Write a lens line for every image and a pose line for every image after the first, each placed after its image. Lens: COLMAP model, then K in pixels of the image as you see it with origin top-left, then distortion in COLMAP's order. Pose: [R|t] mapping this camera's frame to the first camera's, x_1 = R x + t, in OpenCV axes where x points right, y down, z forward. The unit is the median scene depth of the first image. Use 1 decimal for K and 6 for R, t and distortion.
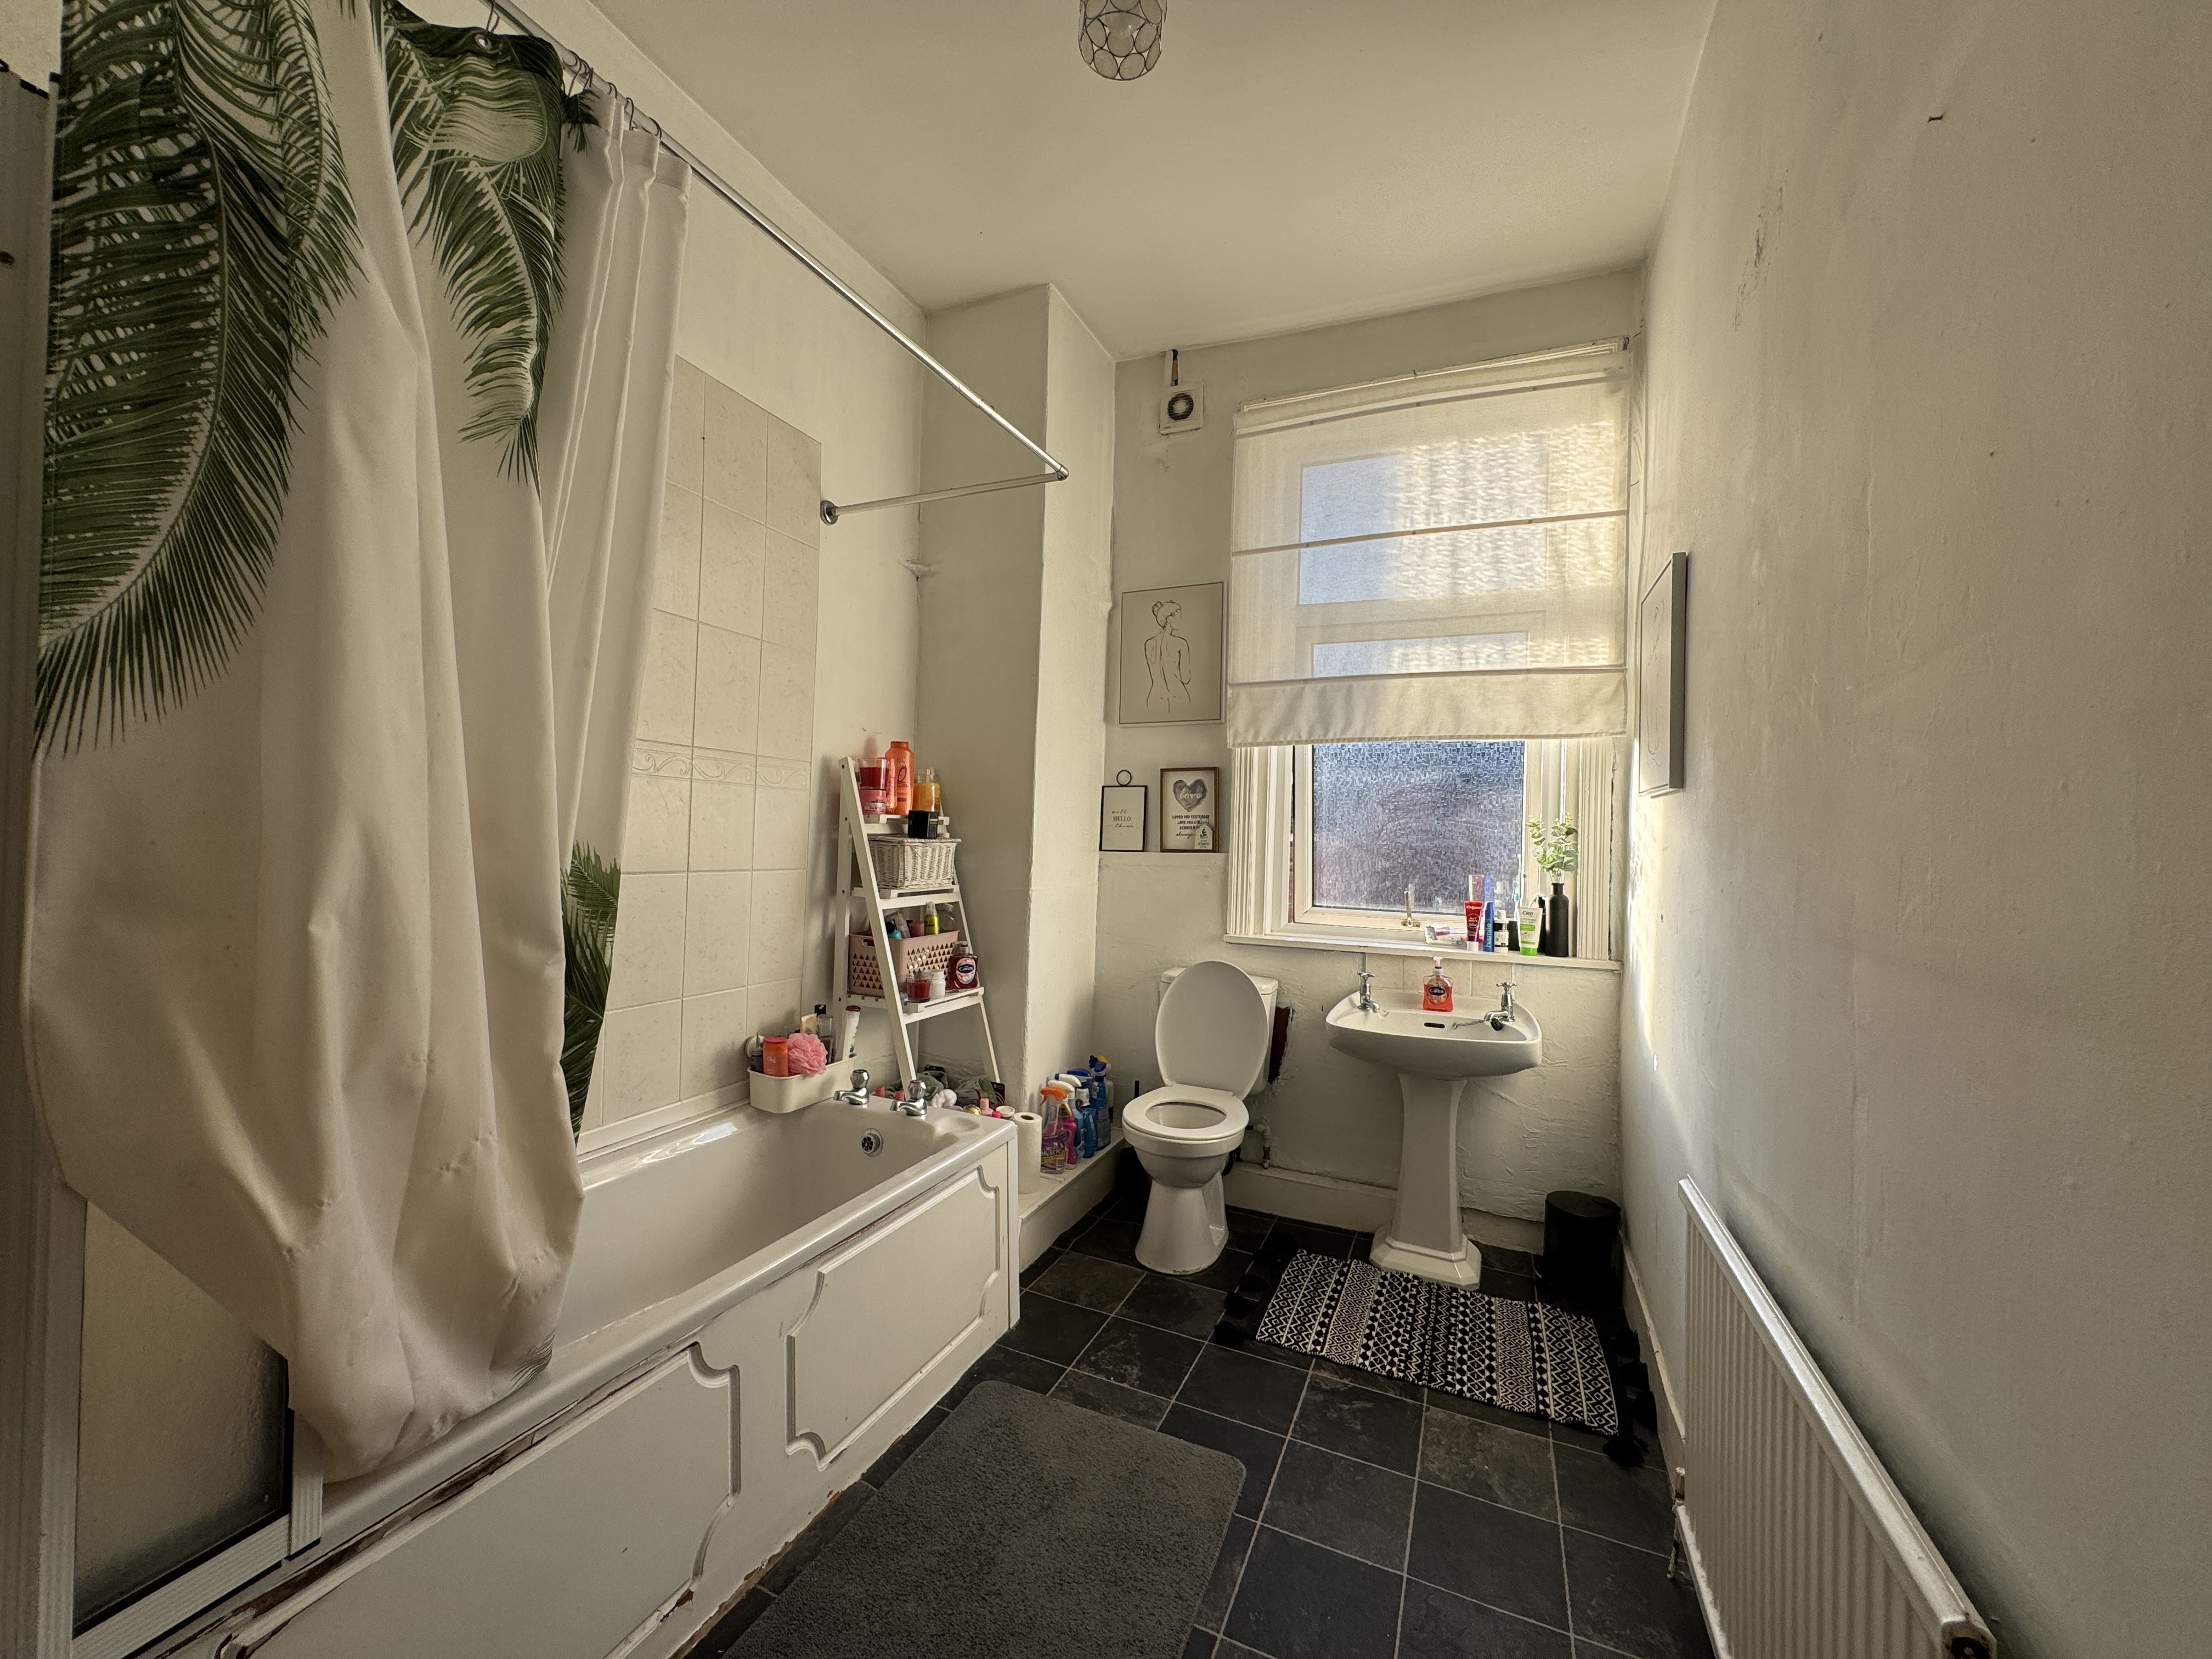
lens RADIAL K [[889.2, 0, 1106.7], [0, 889.2, 832.1], [0, 0, 1]] dist [-0.002249, -0.000003]
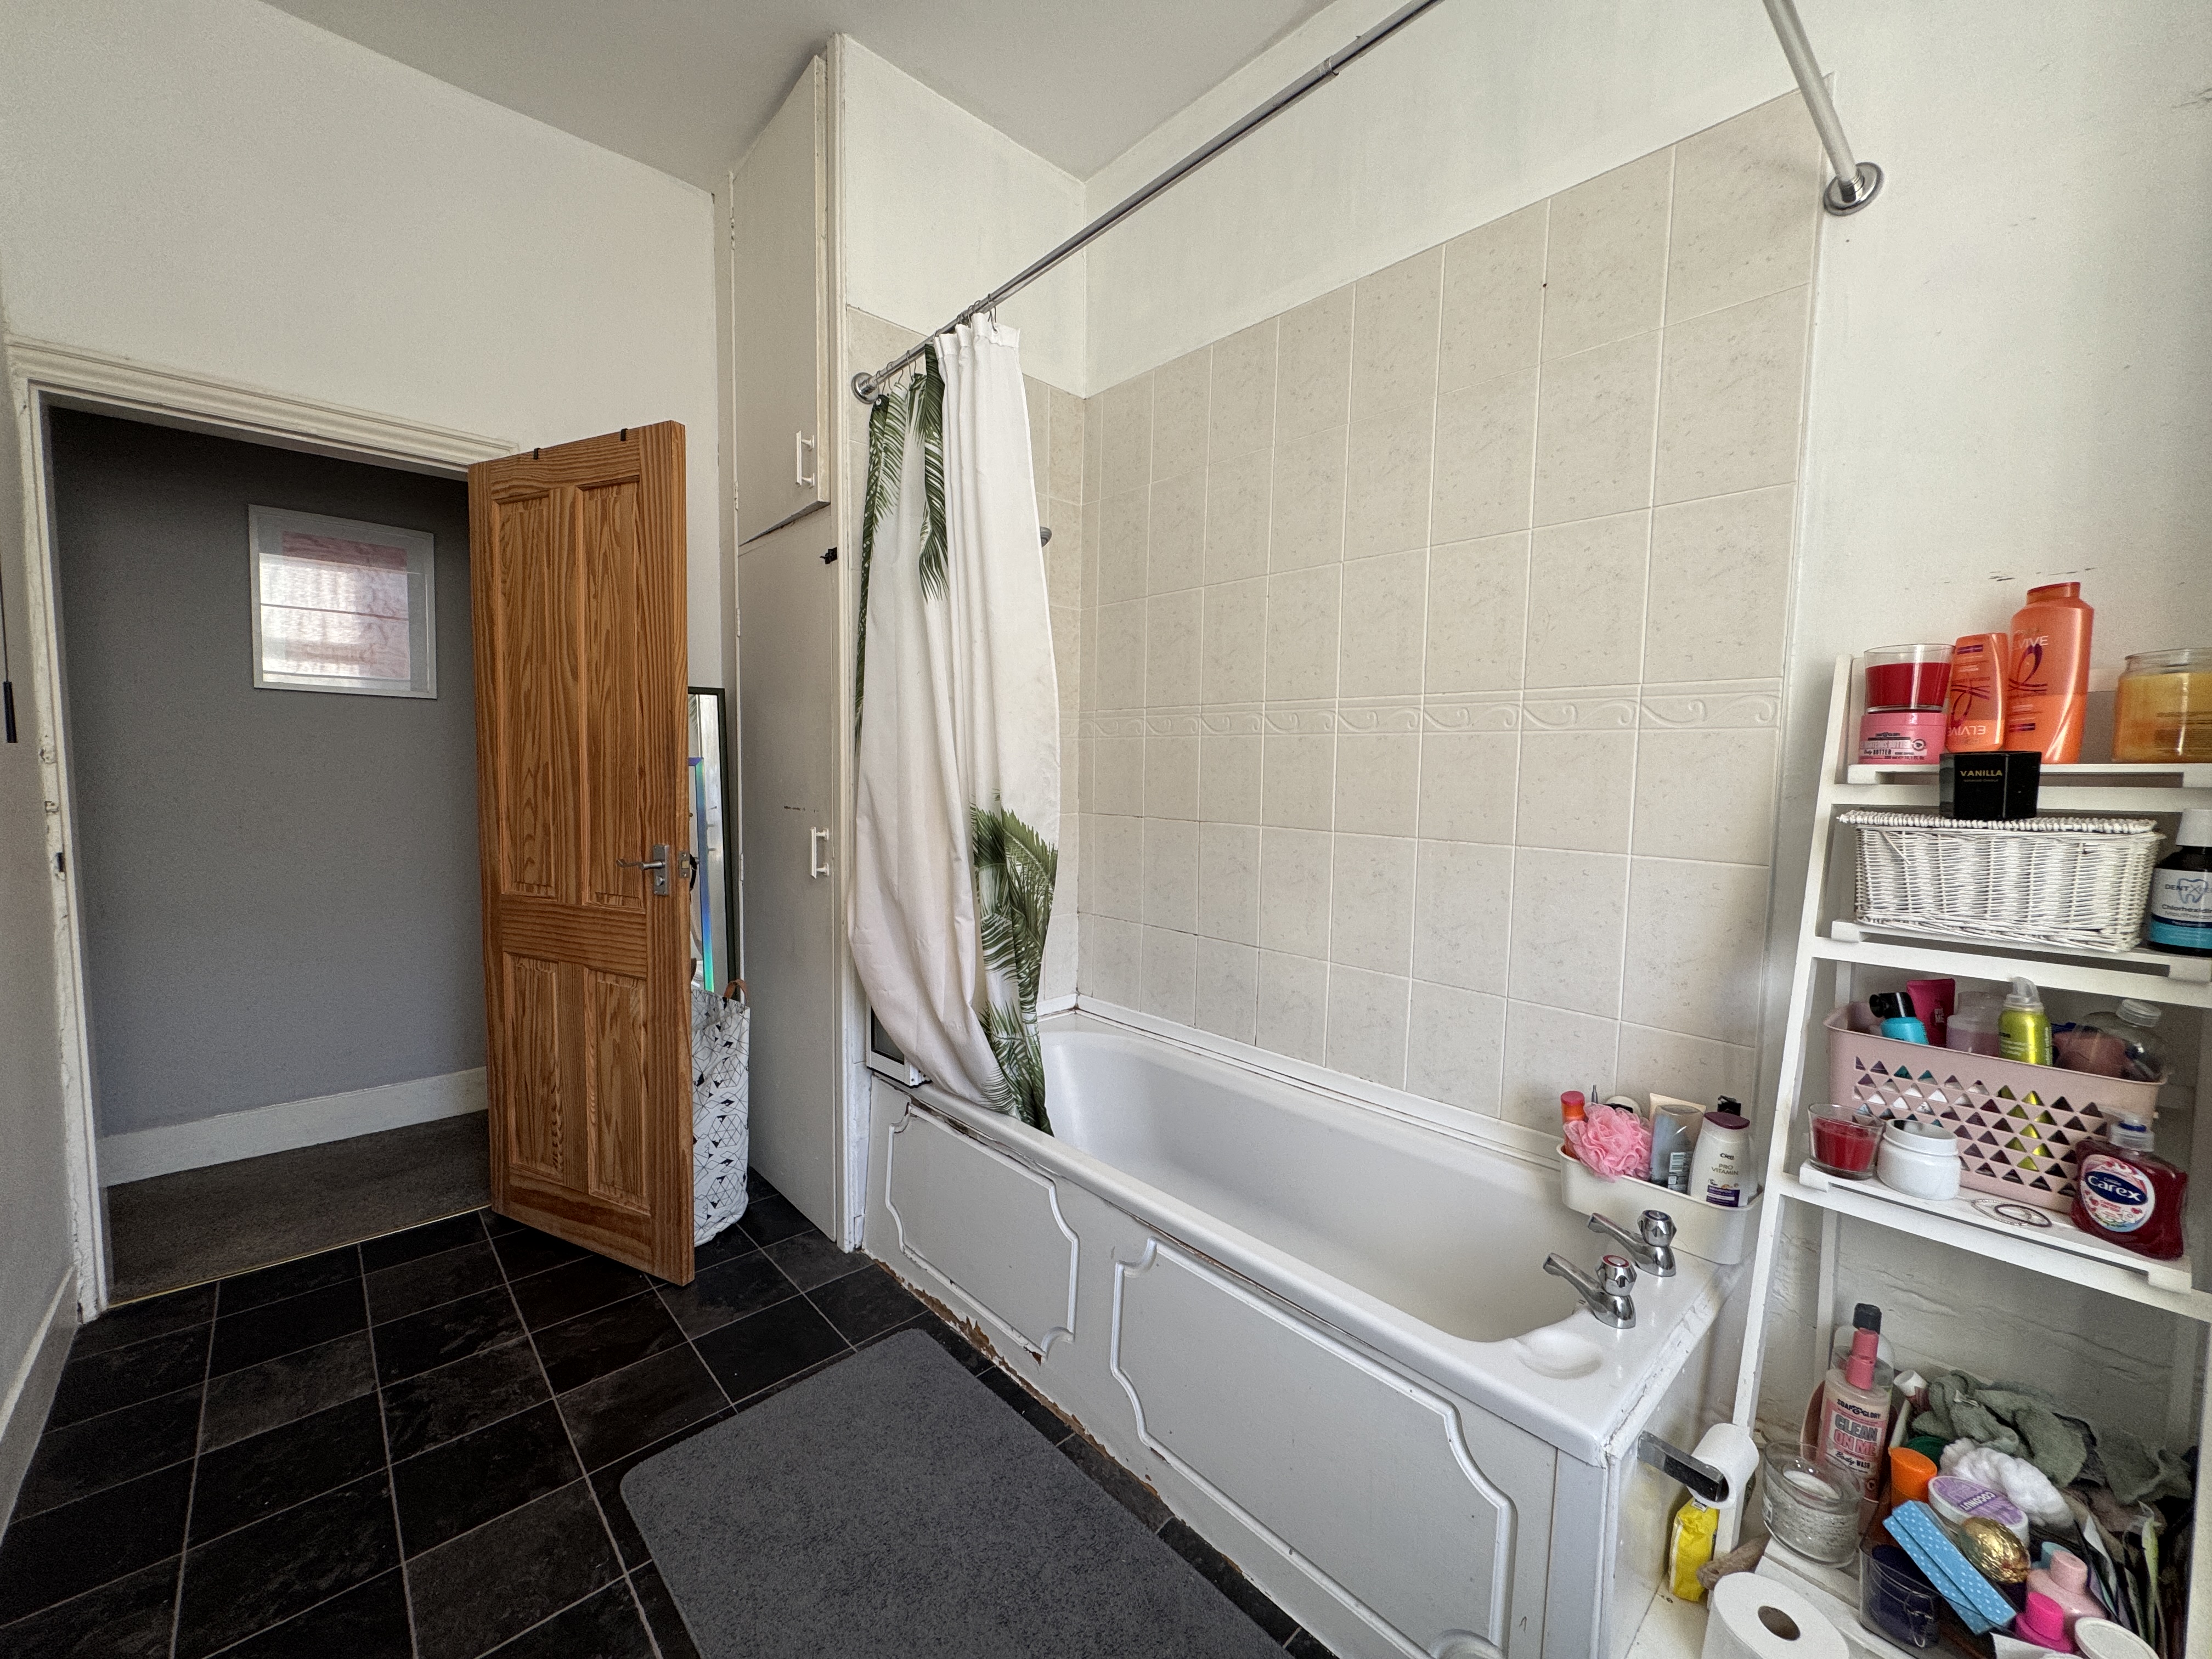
lens RADIAL K [[889.2, 0, 1106.7], [0, 889.2, 832.1], [0, 0, 1]] dist [-0.002249, -0.000003]
pose [[-0.412747, 0.024078, -0.910527, 0.349084], [-0.023366, 0.999042, 0.037010, 0.007612], [0.910546, 0.036551, -0.411789, 0.820228]]
